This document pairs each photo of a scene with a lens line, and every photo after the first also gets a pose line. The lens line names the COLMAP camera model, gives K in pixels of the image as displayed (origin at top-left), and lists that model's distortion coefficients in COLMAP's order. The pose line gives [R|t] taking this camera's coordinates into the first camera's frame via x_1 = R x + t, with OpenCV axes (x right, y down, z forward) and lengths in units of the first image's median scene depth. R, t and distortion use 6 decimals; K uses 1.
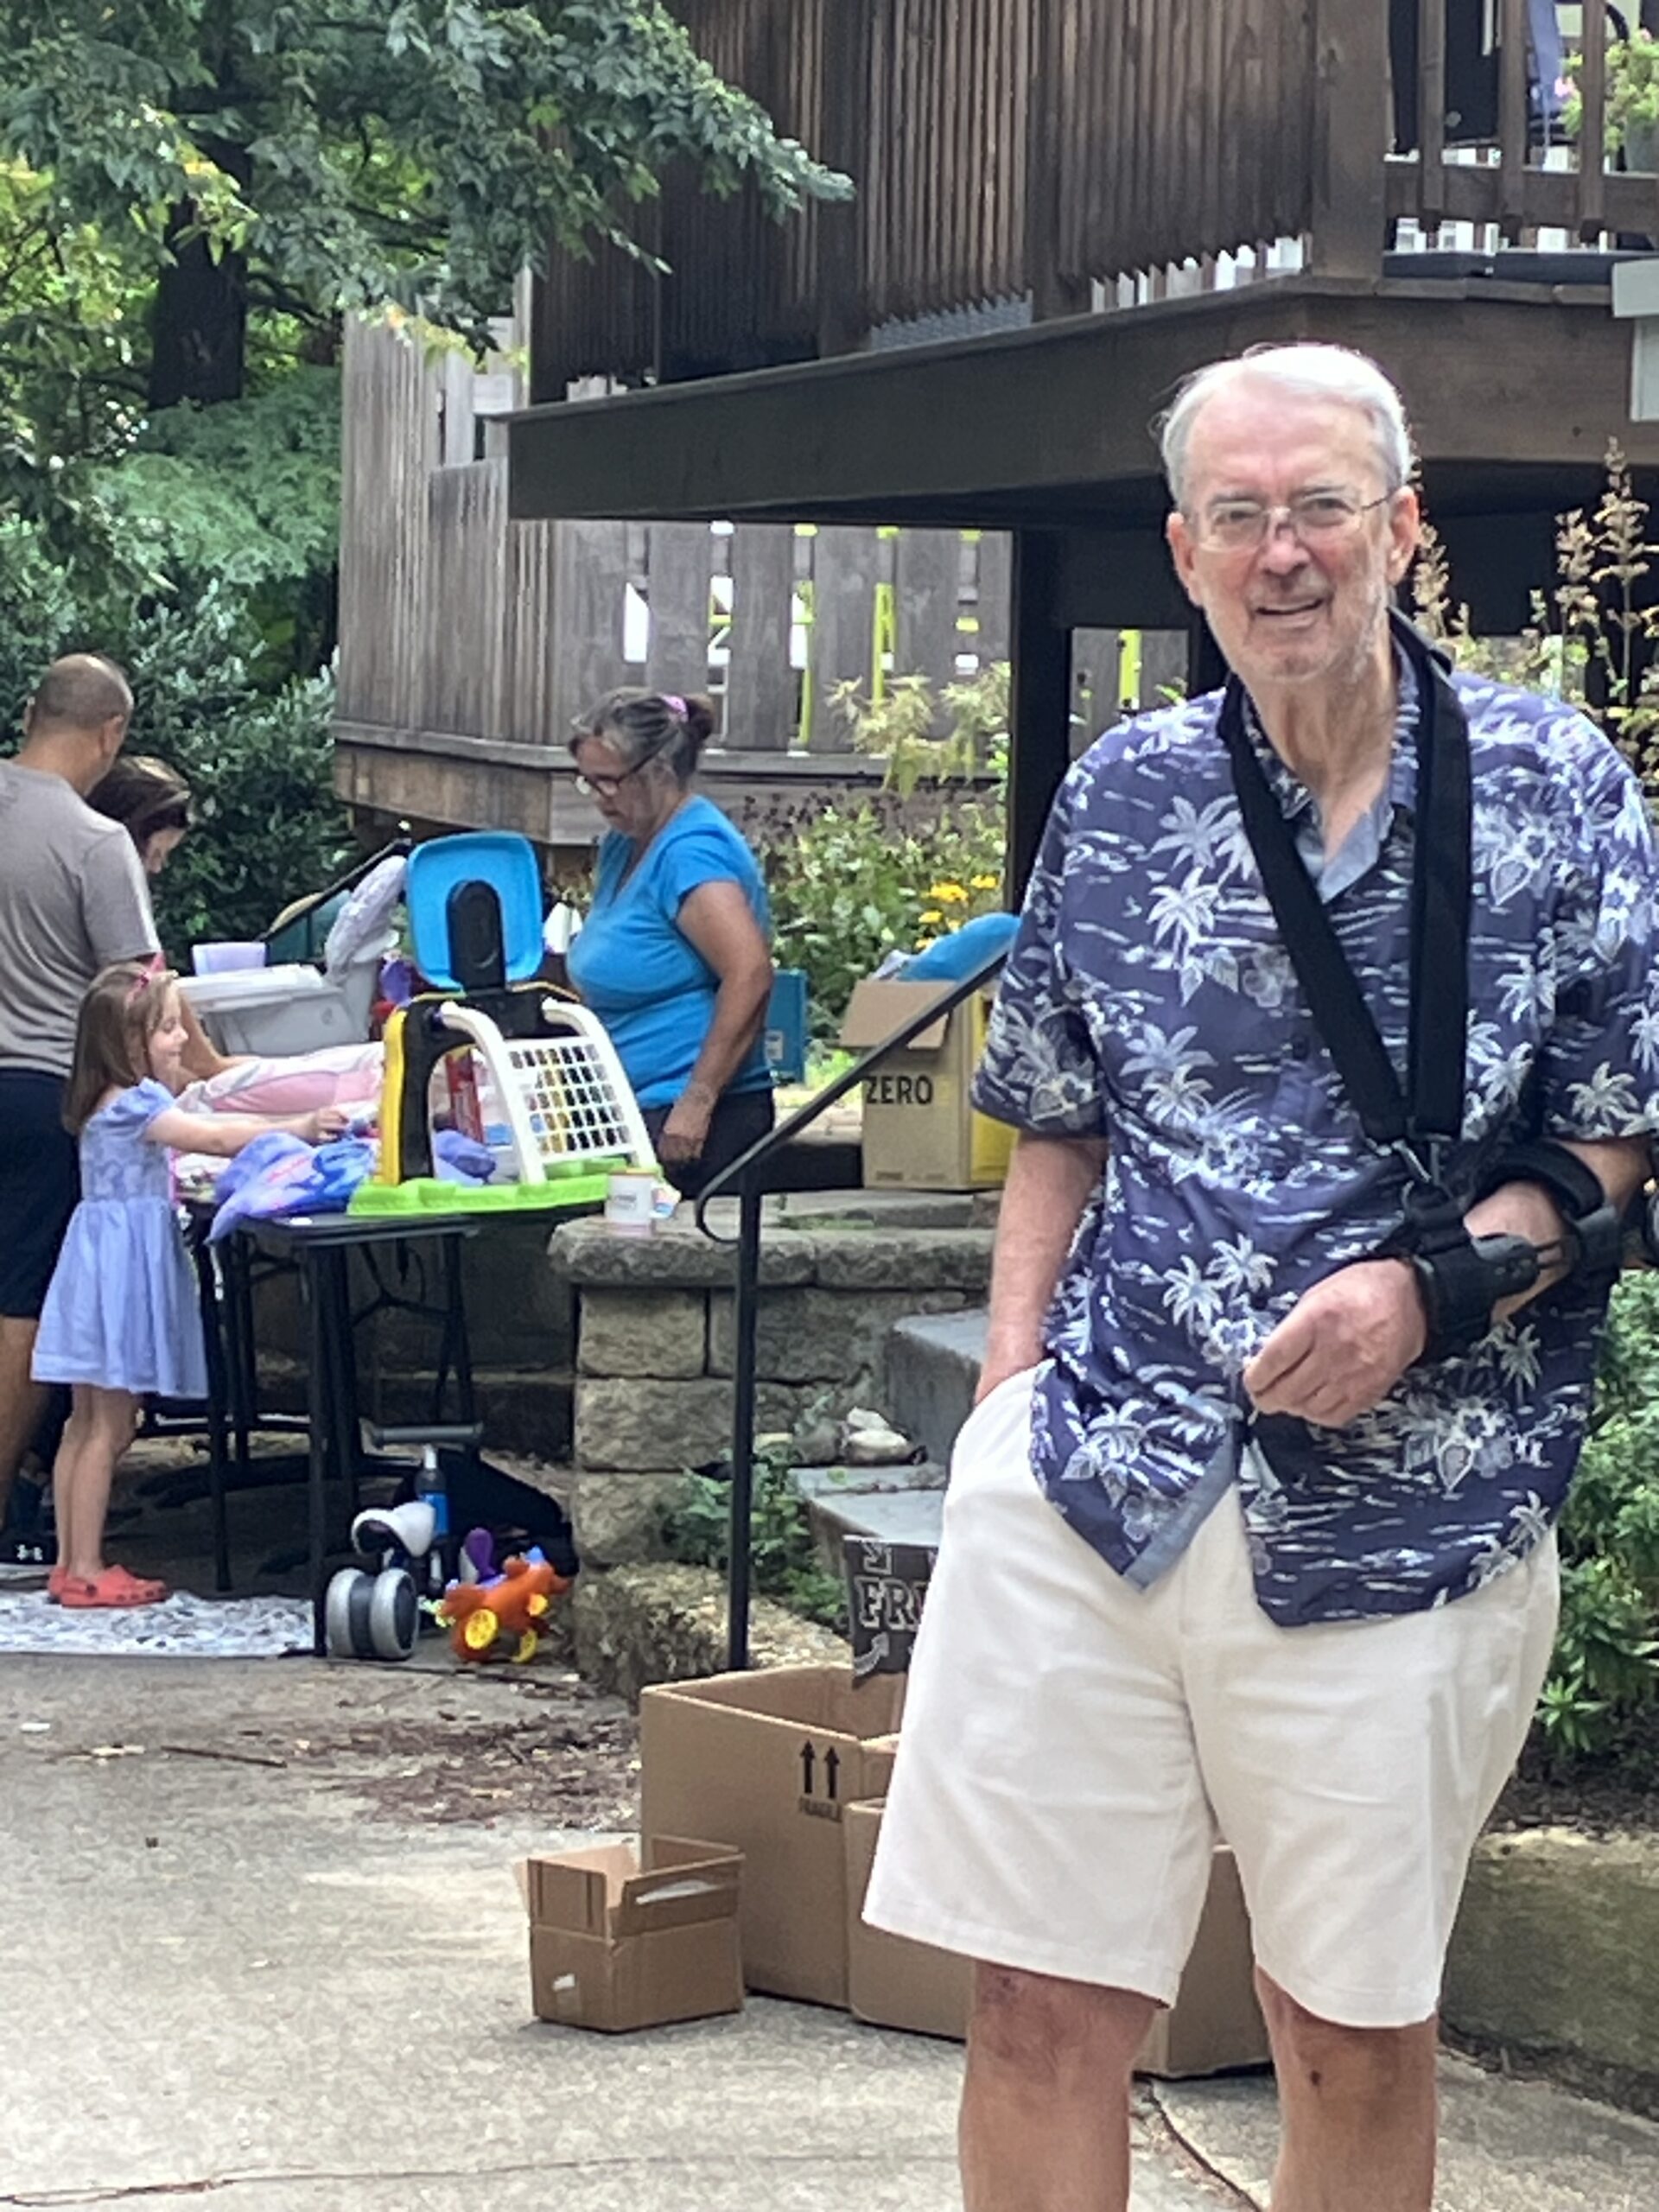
lens RADIAL K [[8142.8, 0, 831.3], [0, 8142.8, 1103.6], [0, 0, 1]] dist [0.586335, 0.000000]
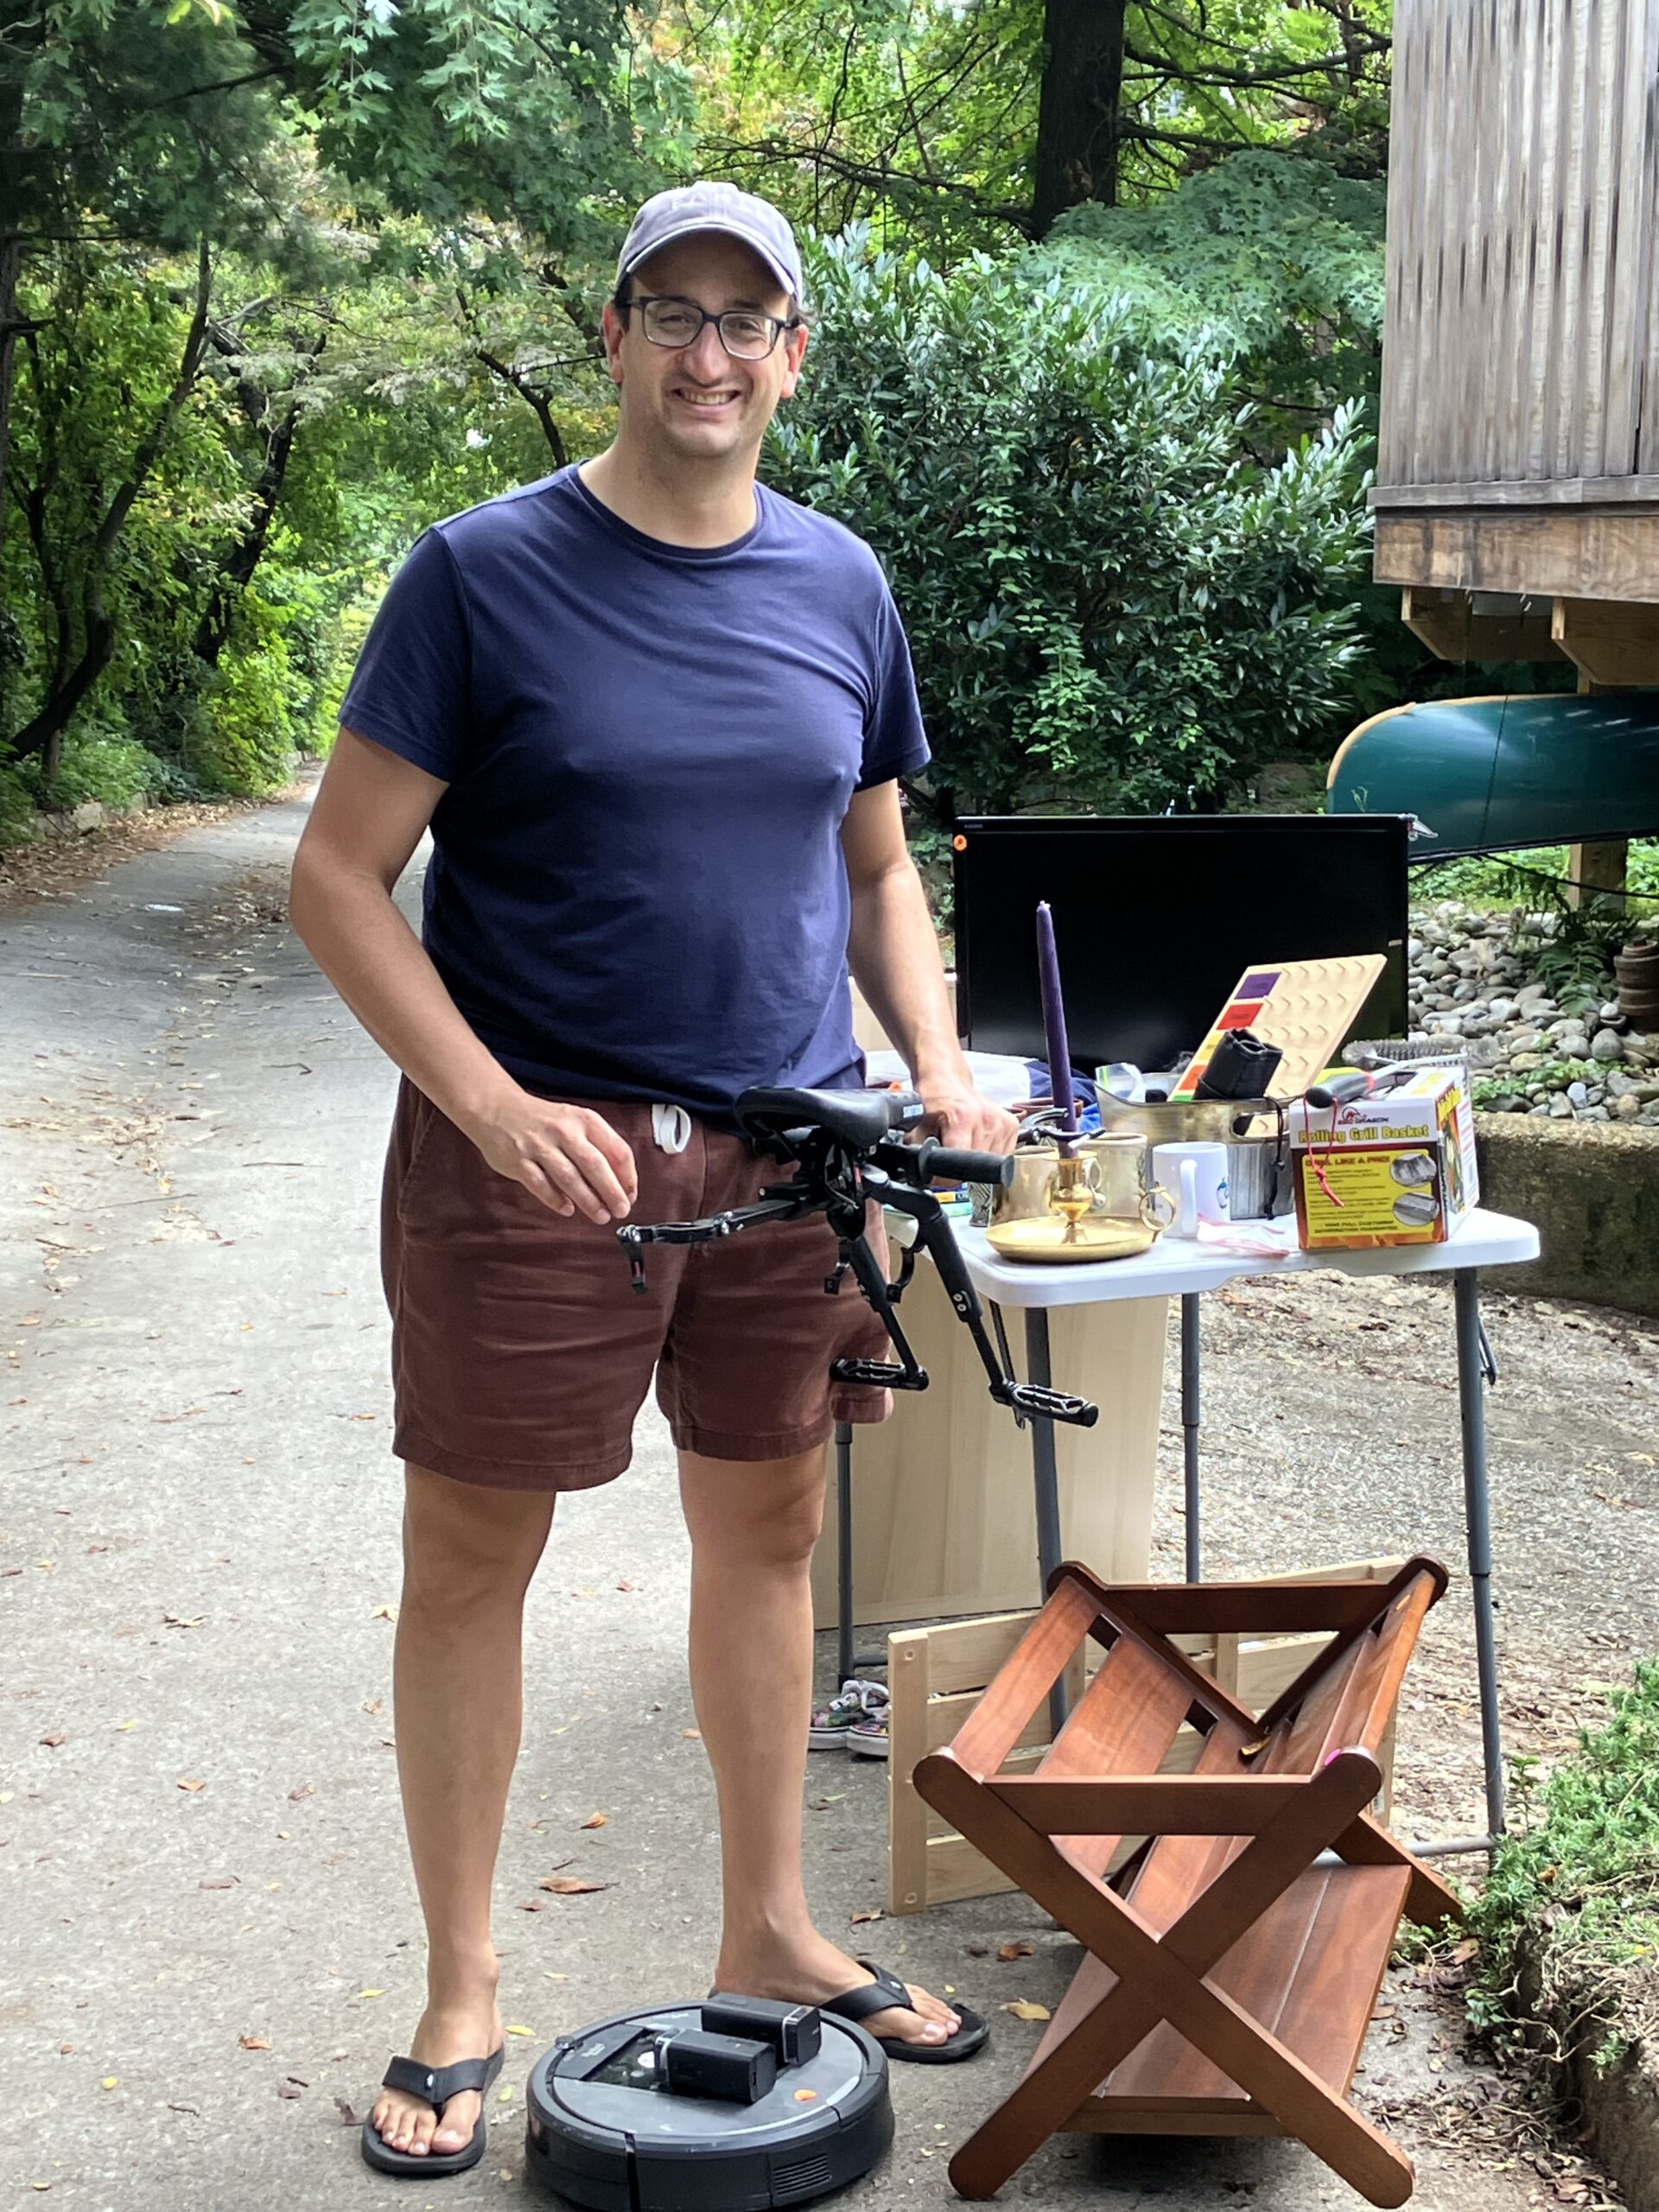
lens RADIAL K [[3760.9, 0, 832.7], [0, 3760.9, 1103.1], [0, 0, 1]] dist [-0.043457, 0.000000]
pose [[0.995018, -0.009097, -0.099276, -0.075956], [0.018523, 0.995358, 0.094444, -0.021738], [0.097956, -0.095813, 0.990568, 0.608433]]
